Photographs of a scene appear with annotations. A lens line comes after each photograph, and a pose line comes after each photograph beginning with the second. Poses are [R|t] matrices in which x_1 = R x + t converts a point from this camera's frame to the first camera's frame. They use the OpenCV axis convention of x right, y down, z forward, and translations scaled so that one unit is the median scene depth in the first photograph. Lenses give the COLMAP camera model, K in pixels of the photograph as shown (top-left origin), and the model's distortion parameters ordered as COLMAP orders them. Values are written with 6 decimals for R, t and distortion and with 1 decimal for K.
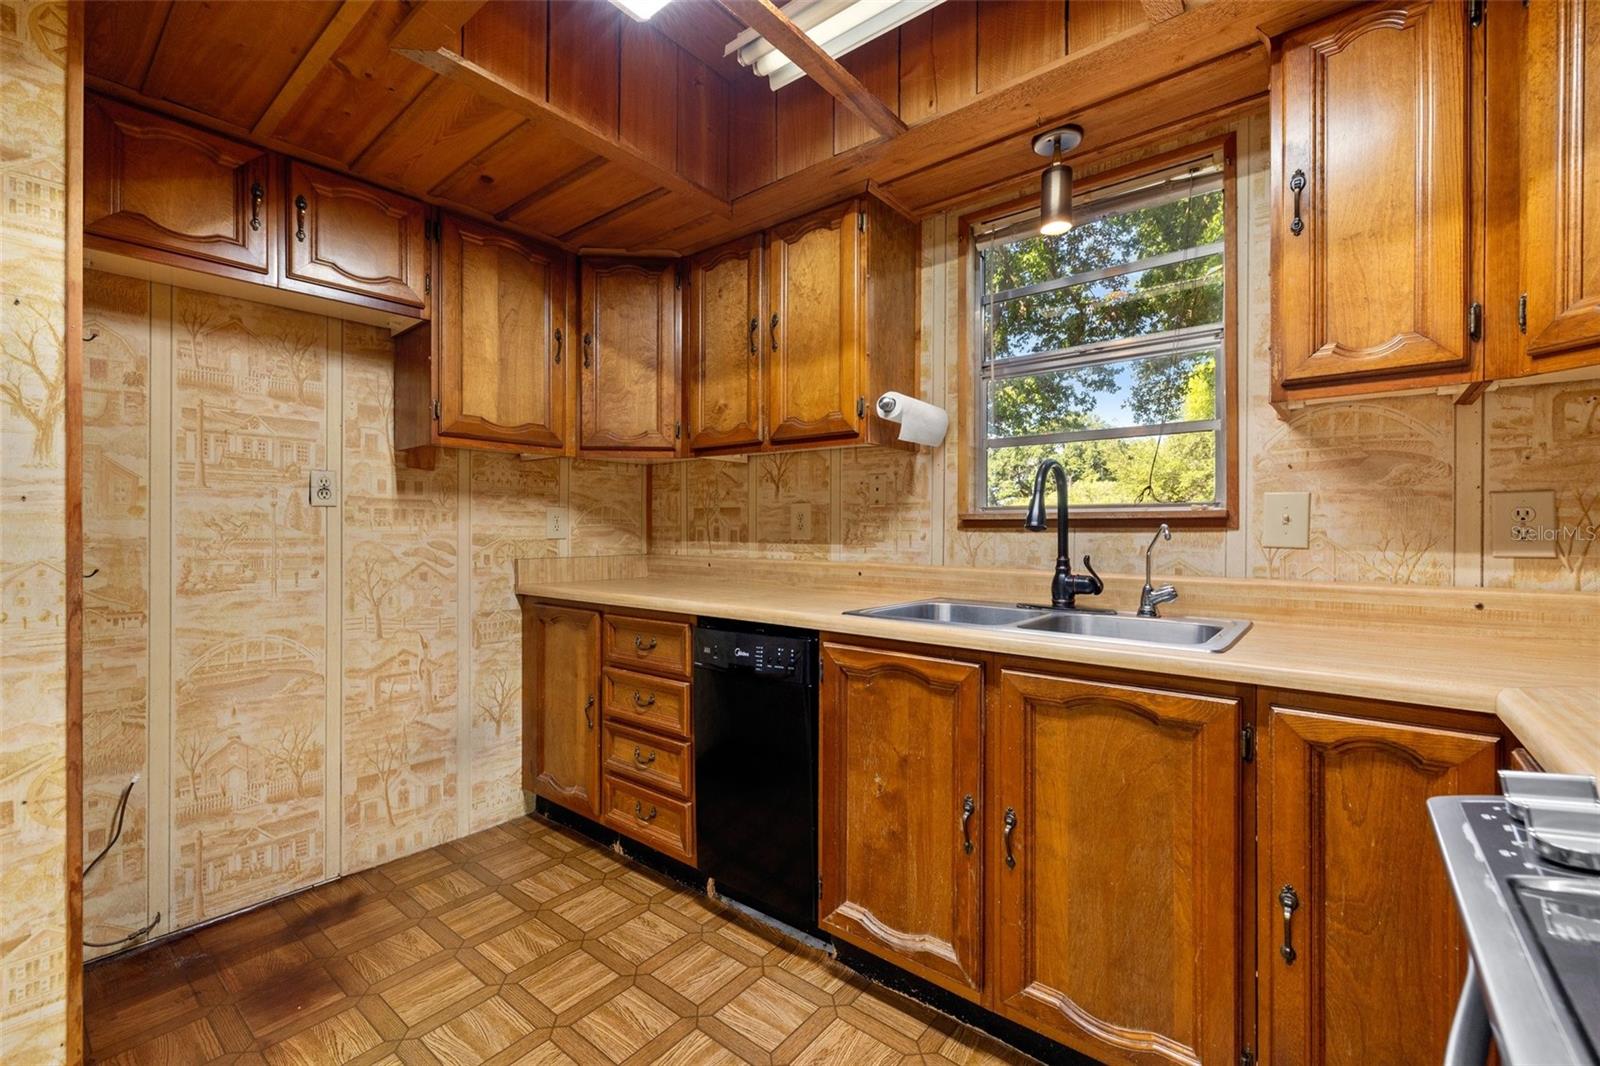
lens RADIAL K [[671.9, 0, 800.0], [0, 671.9, 533.0], [0, 0, 1]] dist [0.000328, -0.000511]
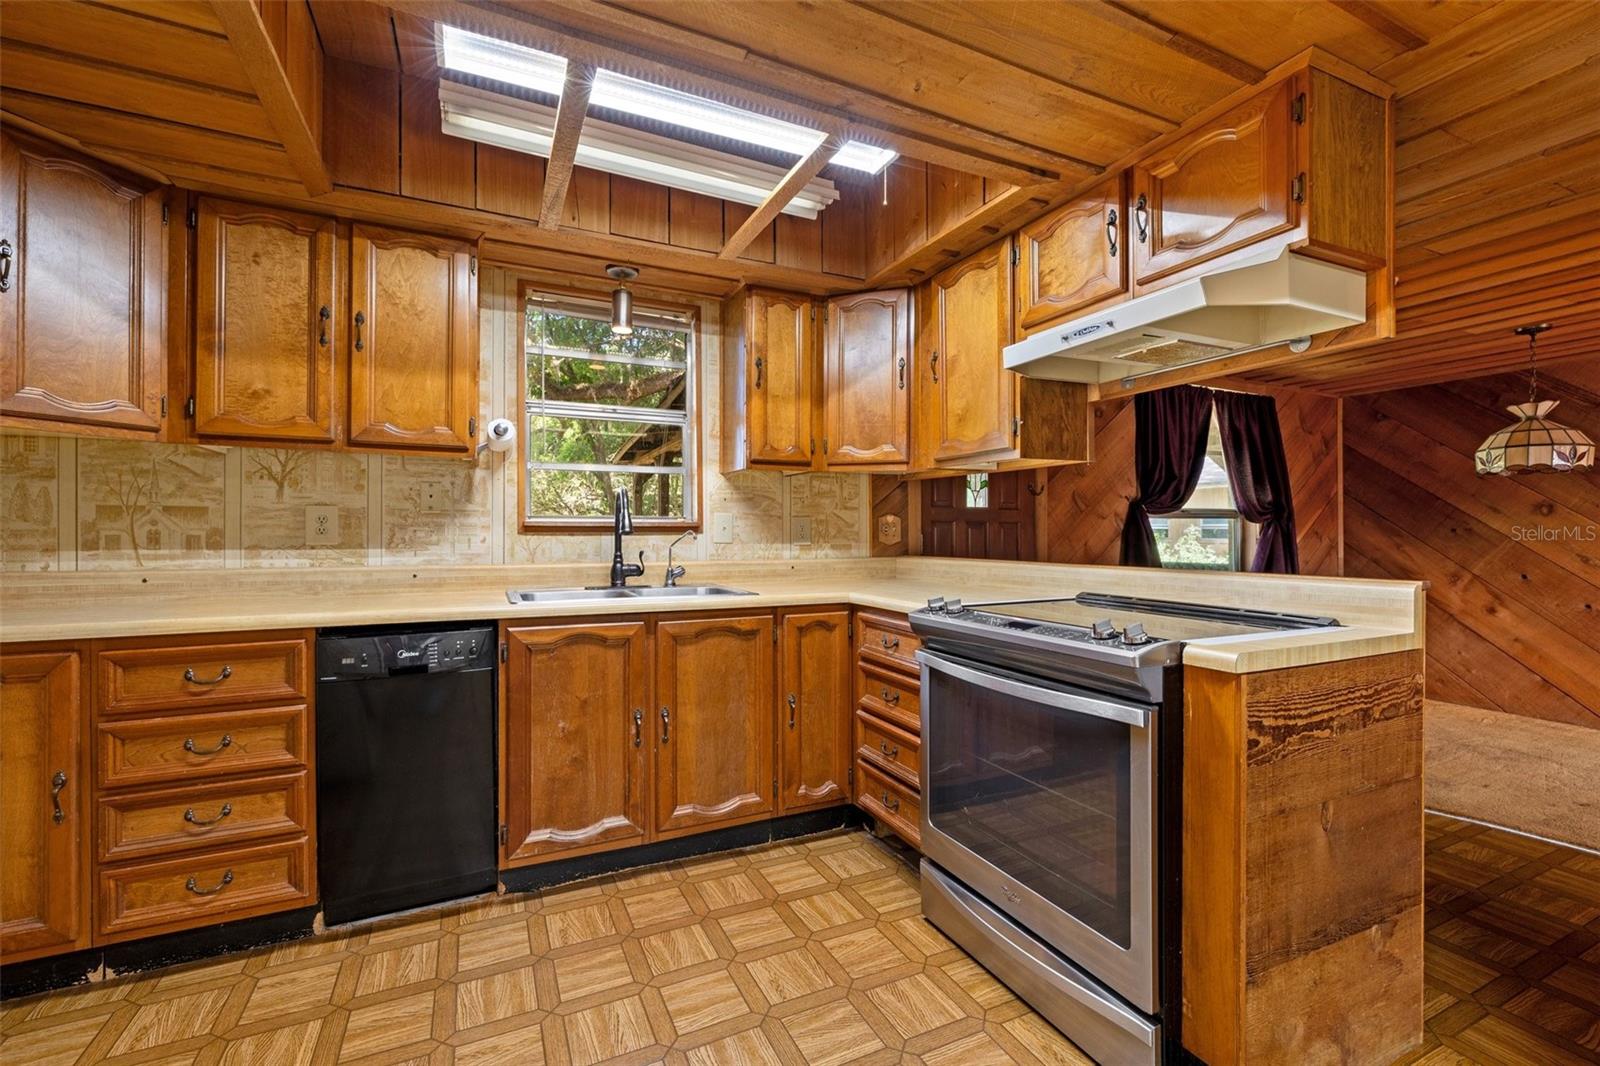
lens RADIAL K [[671.9, 0, 800.0], [0, 671.9, 533.0], [0, 0, 1]] dist [0.000328, -0.000511]
pose [[0.432731, -0.002426, 0.901520, -0.694825], [0.004381, 0.999990, 0.000588, -0.005146], [-0.901512, 0.003695, 0.432737, 0.005715]]
